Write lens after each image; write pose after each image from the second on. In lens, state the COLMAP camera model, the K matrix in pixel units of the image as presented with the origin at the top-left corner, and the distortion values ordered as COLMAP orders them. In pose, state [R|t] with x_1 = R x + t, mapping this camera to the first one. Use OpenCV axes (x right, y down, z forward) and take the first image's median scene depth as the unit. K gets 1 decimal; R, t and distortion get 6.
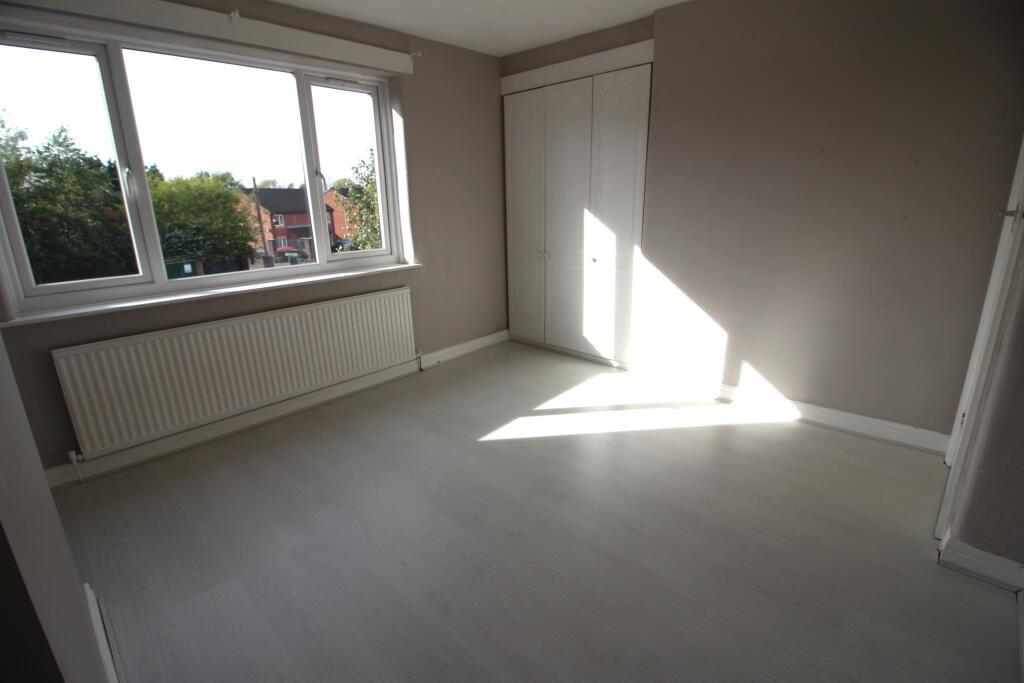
lens RADIAL K [[442.1, 0, 511.7], [0, 442.1, 316.2], [0, 0, 1]] dist [-0.001873, -0.000448]
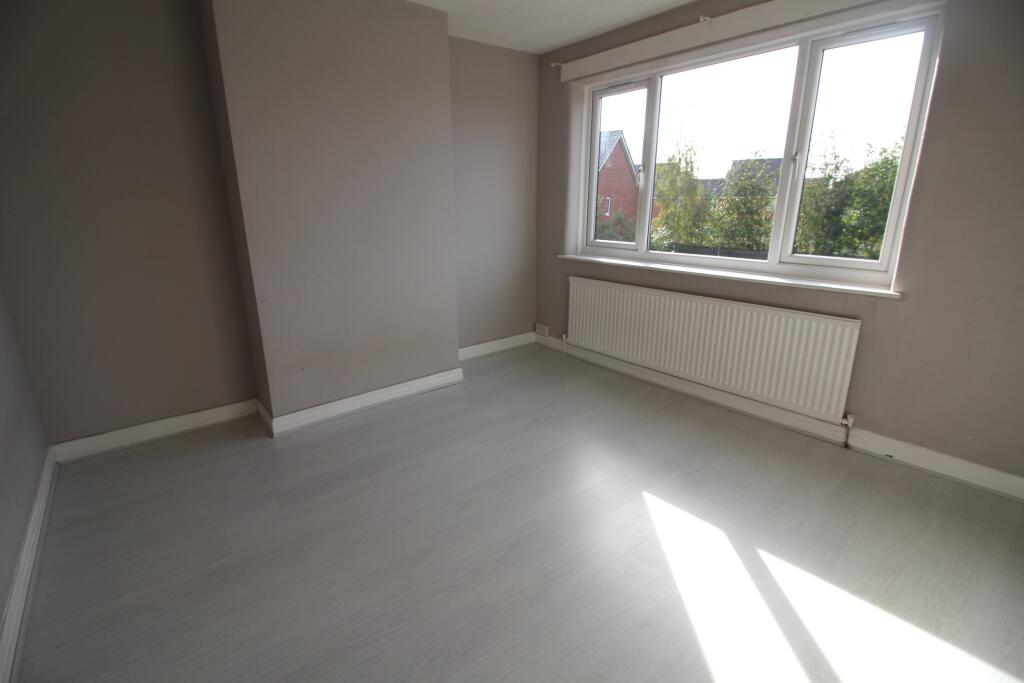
lens RADIAL K [[488.7, 0, 512.0], [0, 488.7, 341.5], [0, 0, 1]] dist [-0.000481, -0.000262]
pose [[-0.083369, 0.313532, -0.945911, 0.611887], [-0.246664, 0.913184, 0.324424, -0.174081], [0.965508, 0.260369, 0.001206, 0.563898]]
